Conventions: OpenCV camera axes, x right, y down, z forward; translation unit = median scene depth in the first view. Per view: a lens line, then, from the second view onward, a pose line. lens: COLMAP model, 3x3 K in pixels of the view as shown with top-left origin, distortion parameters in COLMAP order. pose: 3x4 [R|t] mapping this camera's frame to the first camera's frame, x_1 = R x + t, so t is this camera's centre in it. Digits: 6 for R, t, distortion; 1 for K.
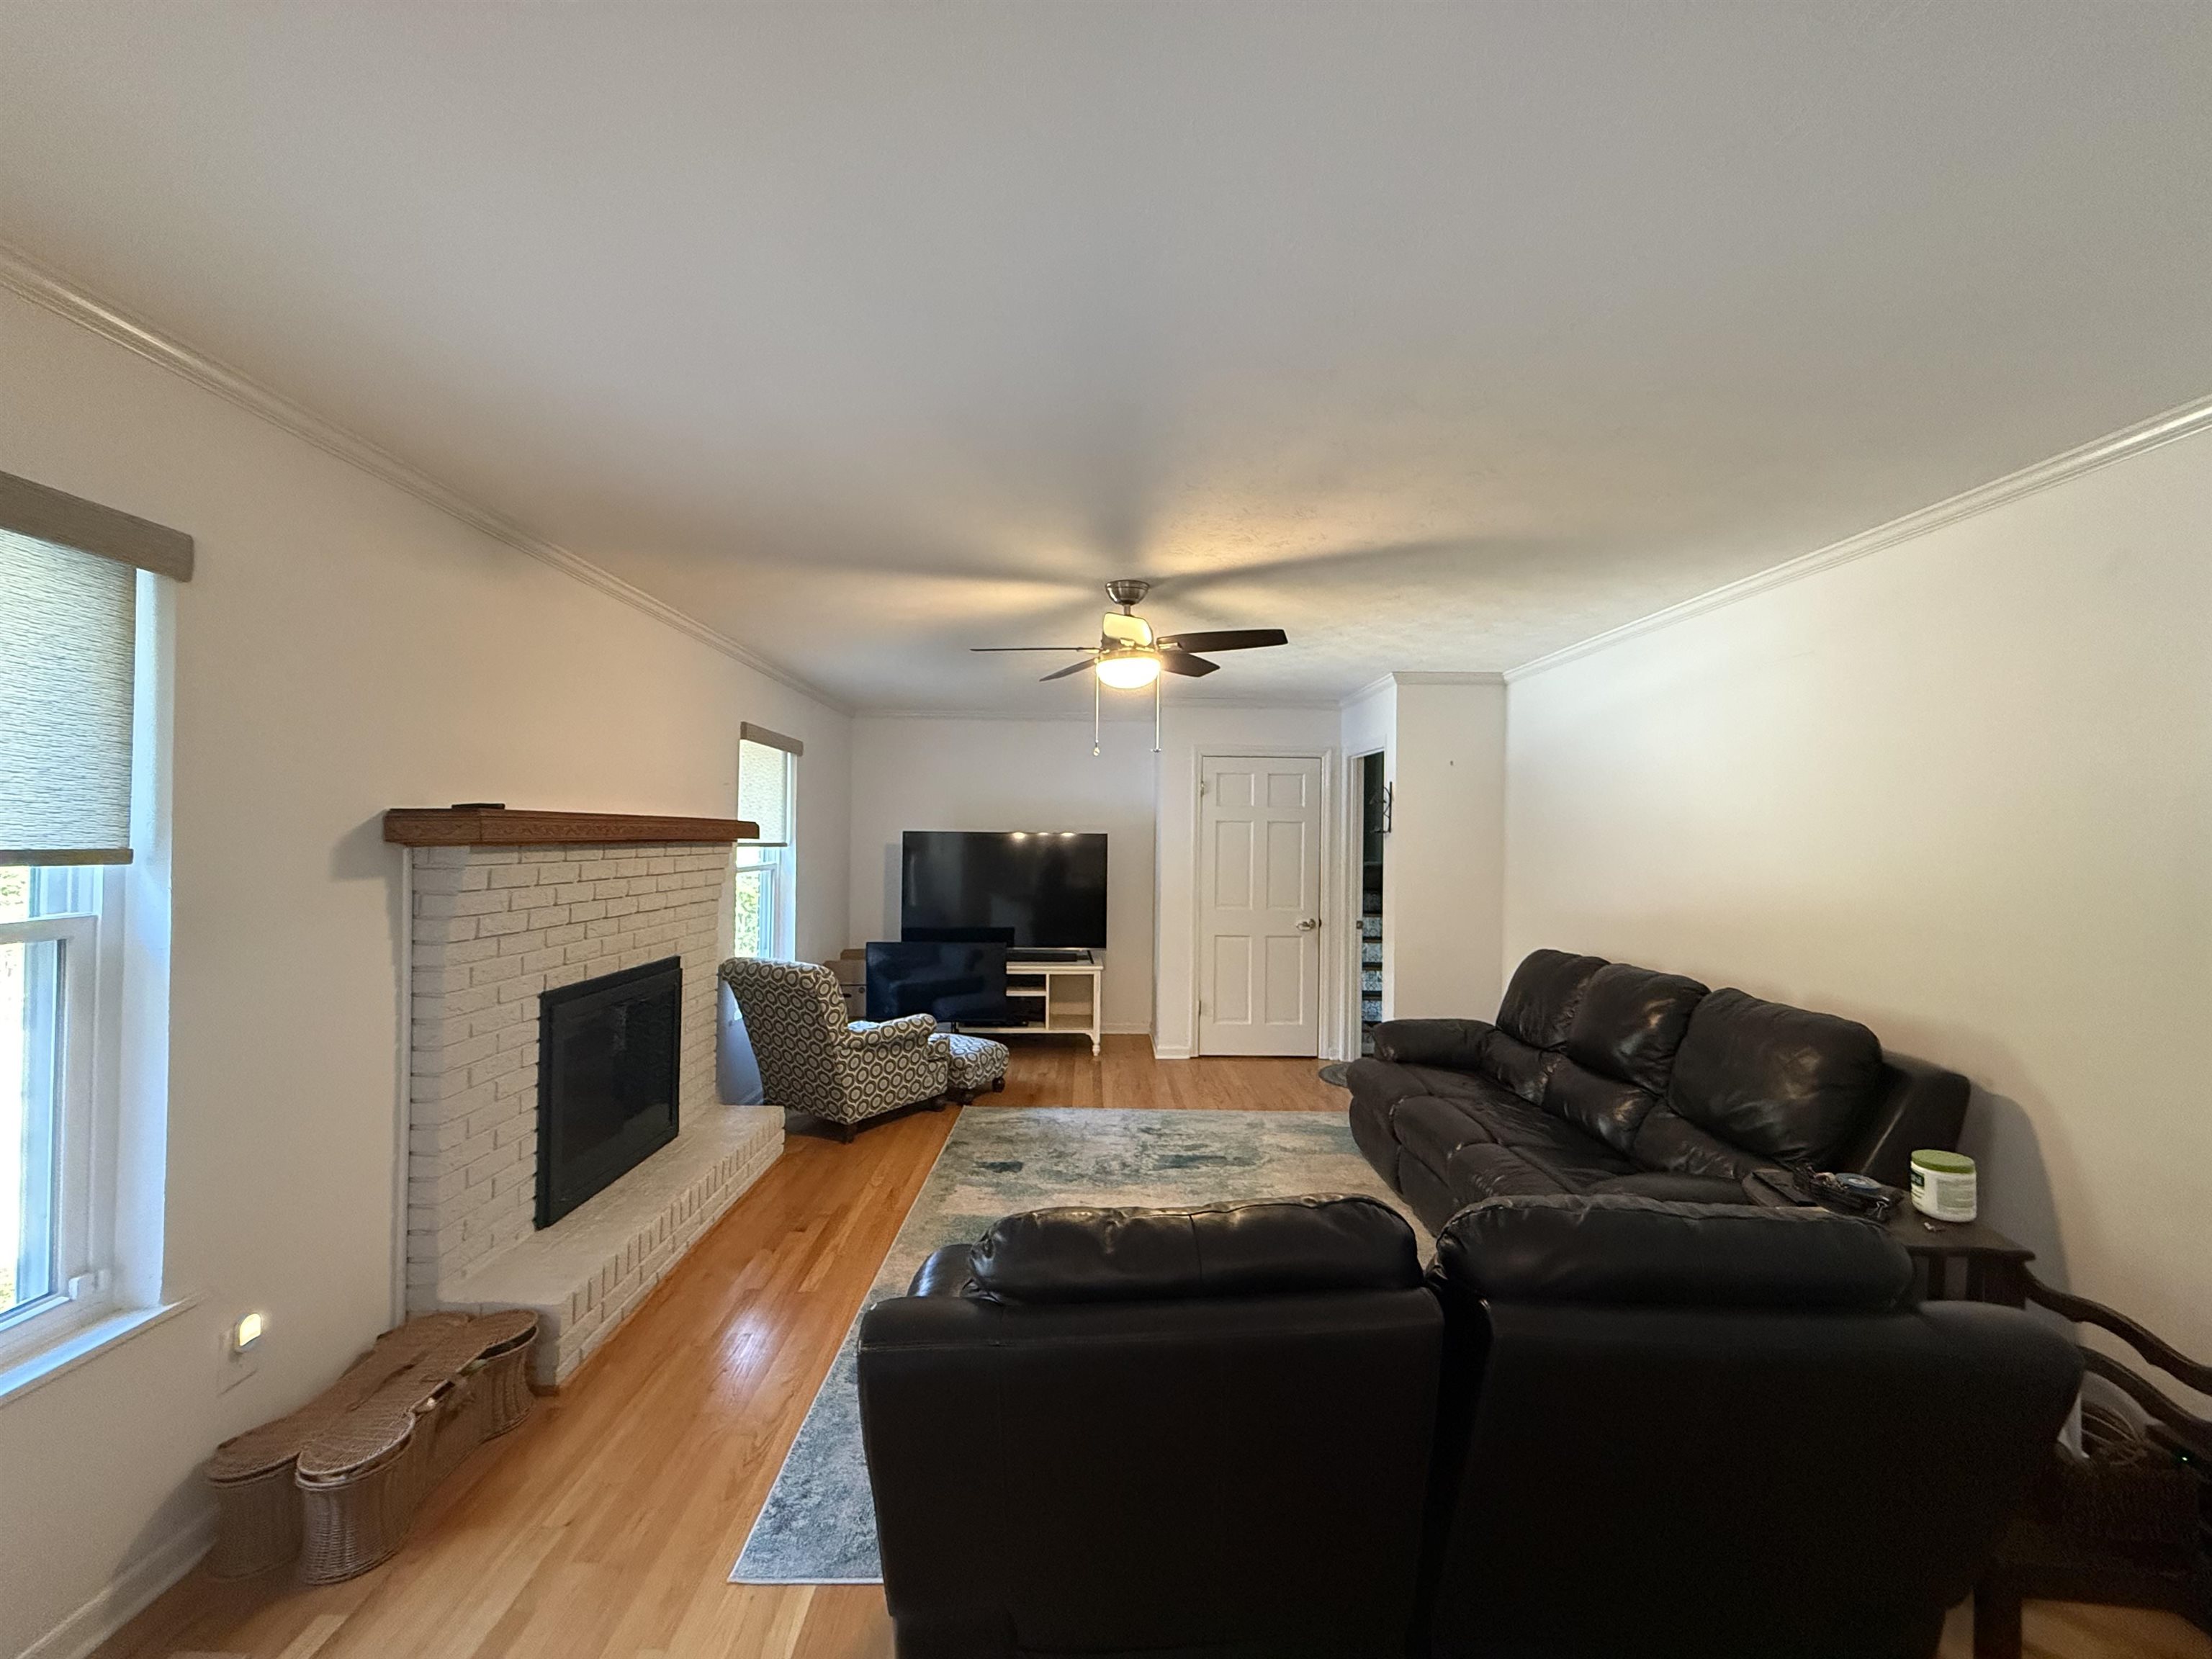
lens RADIAL K [[880.4, 0, 1101.2], [0, 880.4, 825.5], [0, 0, 1]] dist [-0.000763, -0.000176]
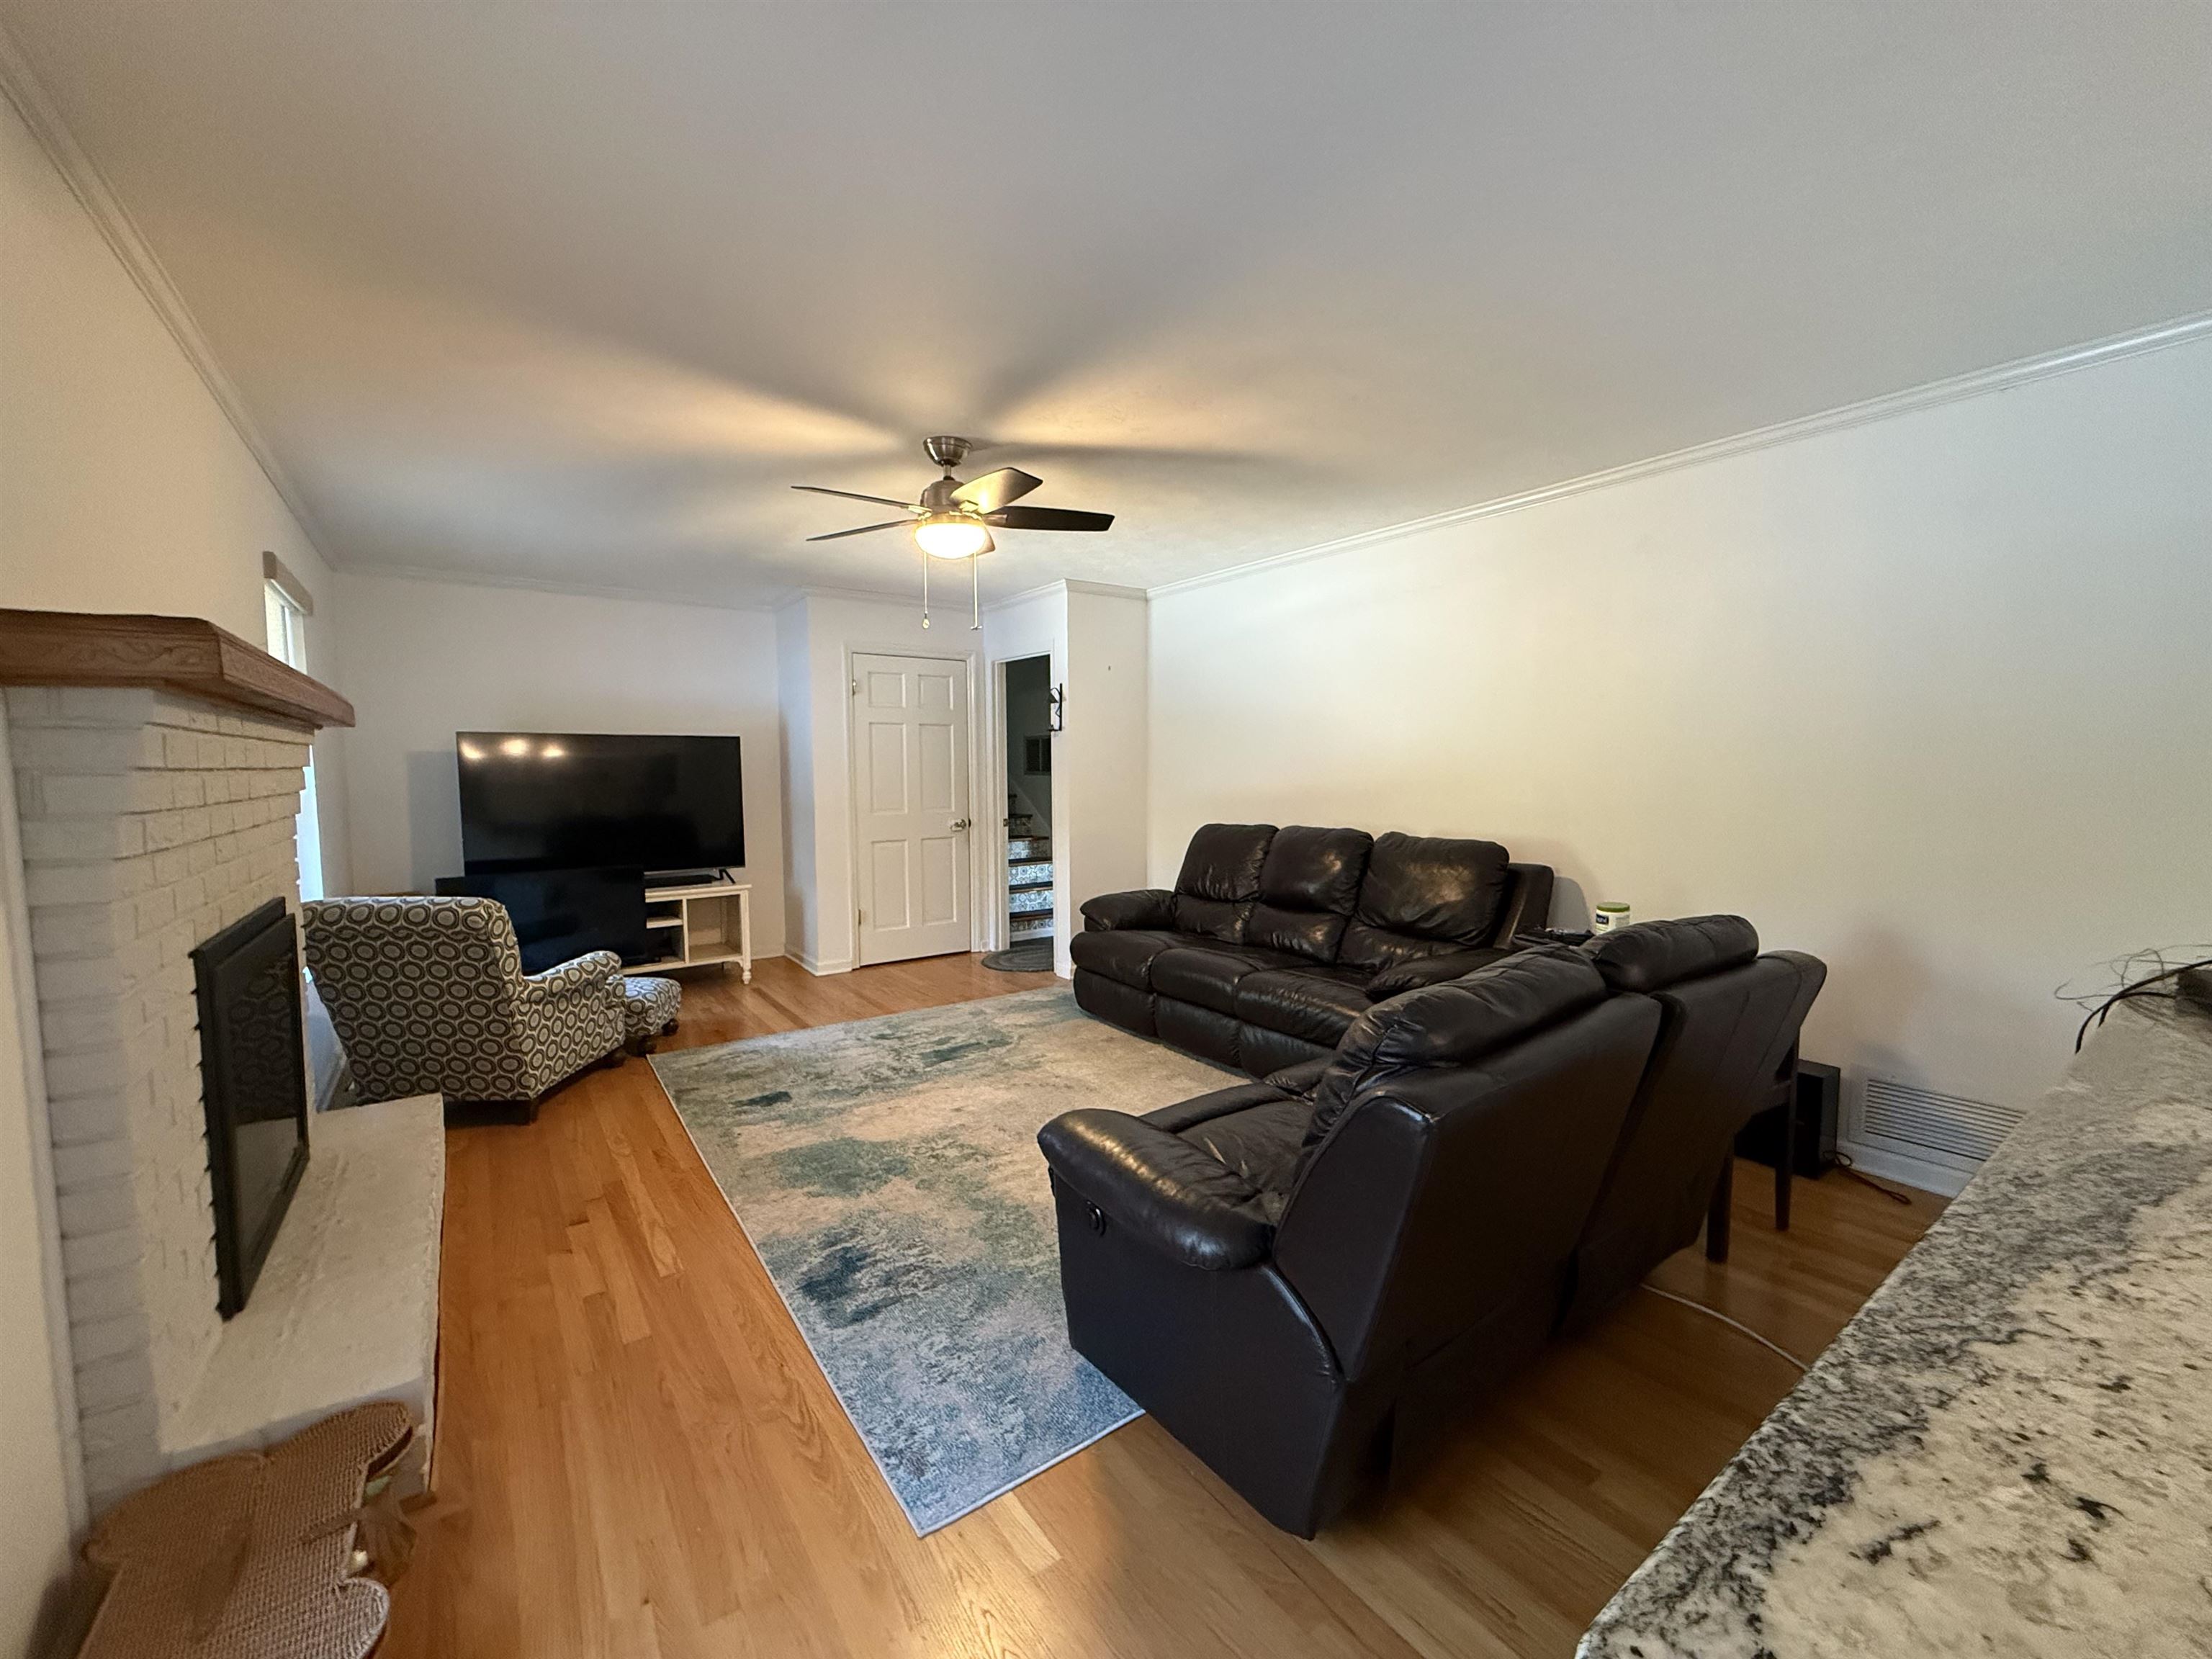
lens RADIAL K [[878.7, 0, 1099.7], [0, 878.7, 830.9], [0, 0, 1]] dist [-0.000255, 0.000107]
pose [[0.820550, -0.058574, 0.568565, -0.298139], [0.007334, 0.995732, 0.091997, 0.036909], [-0.571527, -0.071318, 0.817478, 0.098898]]
